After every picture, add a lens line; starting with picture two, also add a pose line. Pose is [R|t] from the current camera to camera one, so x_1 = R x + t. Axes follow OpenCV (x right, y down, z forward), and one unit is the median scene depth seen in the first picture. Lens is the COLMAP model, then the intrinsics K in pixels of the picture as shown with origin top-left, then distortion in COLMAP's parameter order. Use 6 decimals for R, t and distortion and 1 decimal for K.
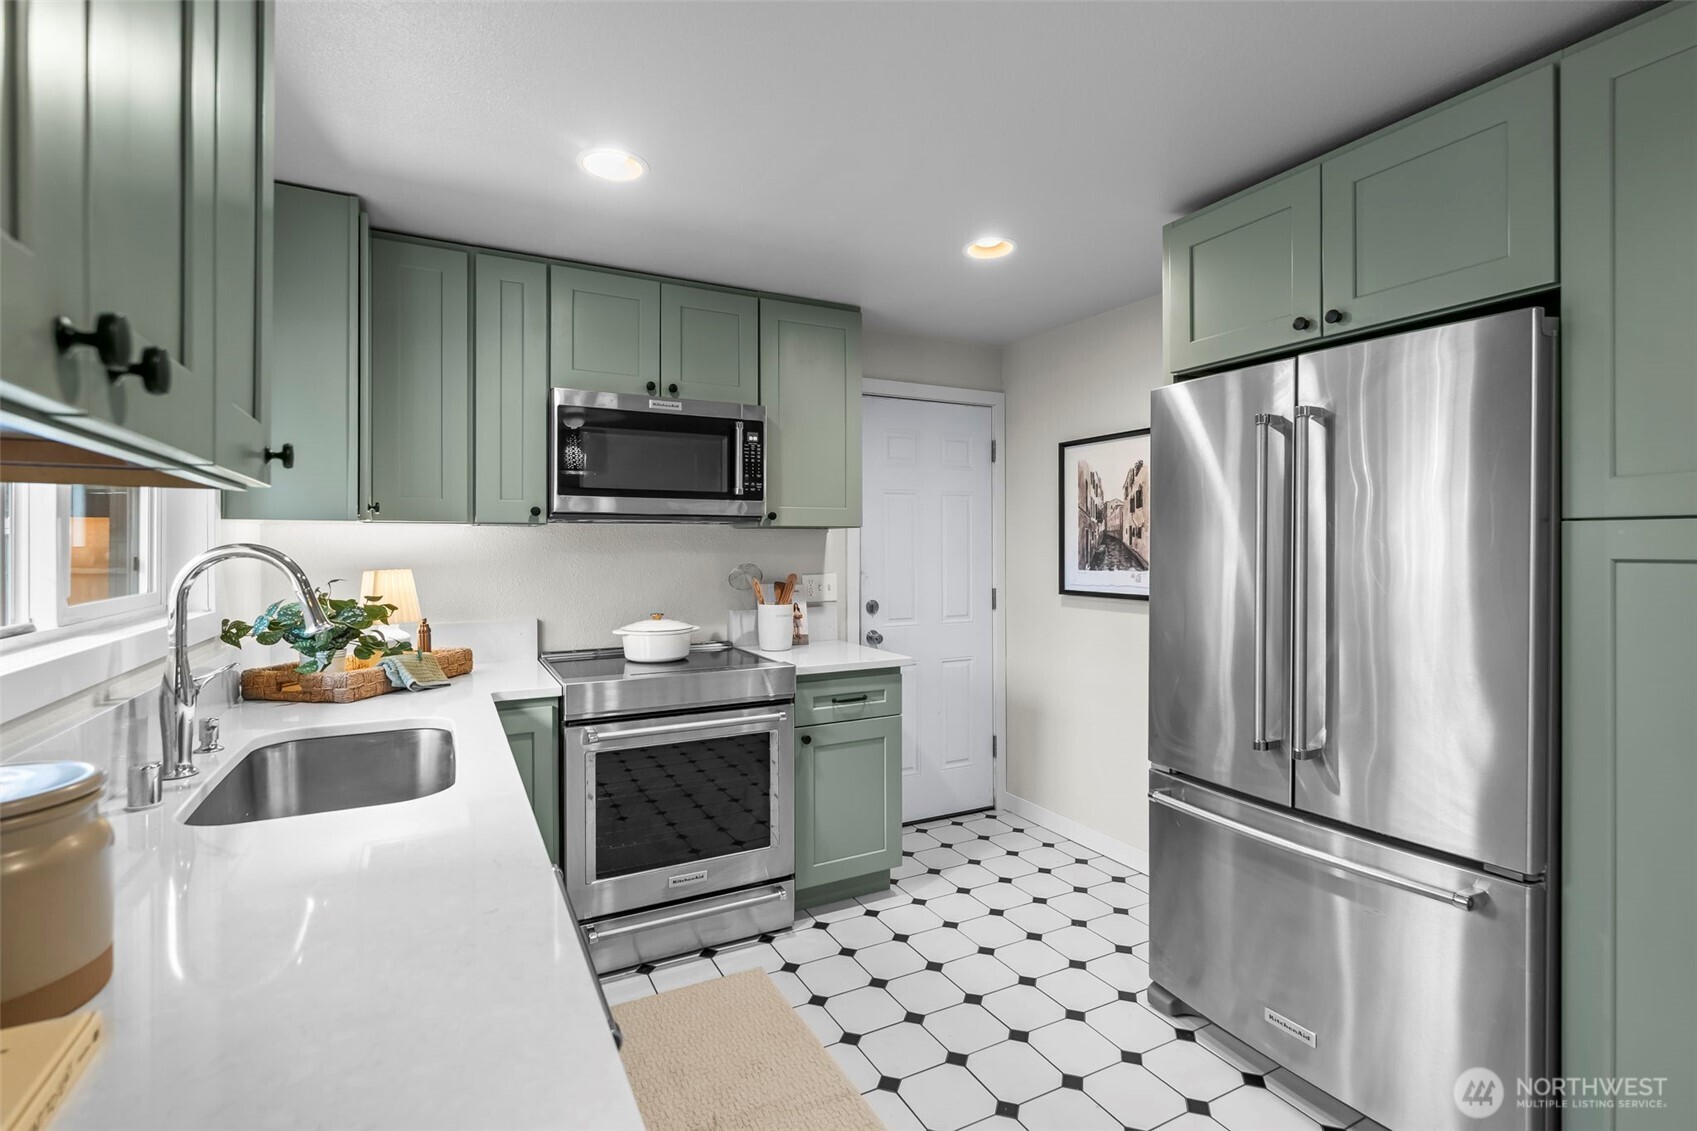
lens RADIAL K [[726.5, 0, 846.1], [0, 726.5, 545.1], [0, 0, 1]] dist [0.000251, -0.000128]
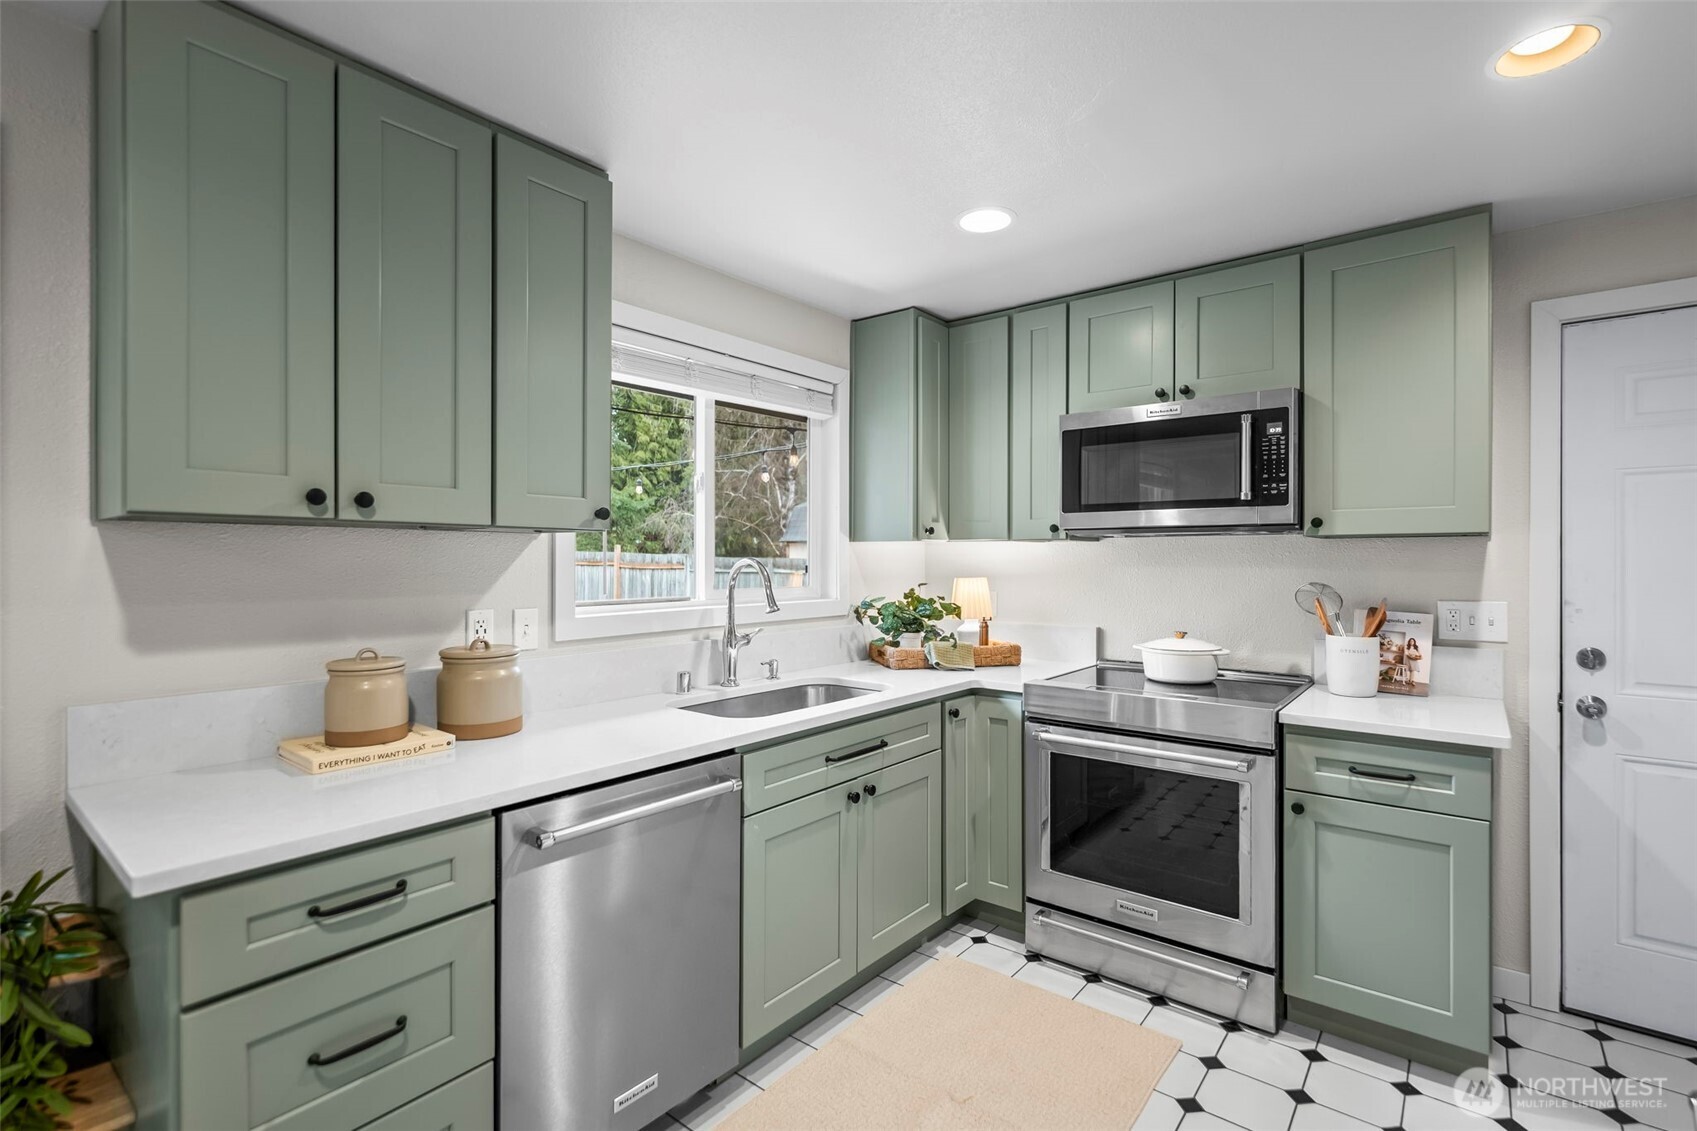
lens RADIAL K [[708.1, 0, 838.8], [0, 708.1, 560.4], [0, 0, 1]] dist [0.023407, -0.011872]
pose [[0.470845, 0.005833, -0.882196, 0.371159], [-0.000066, 0.999978, 0.006577, -0.004503], [0.882216, -0.003038, 0.470836, 0.190726]]
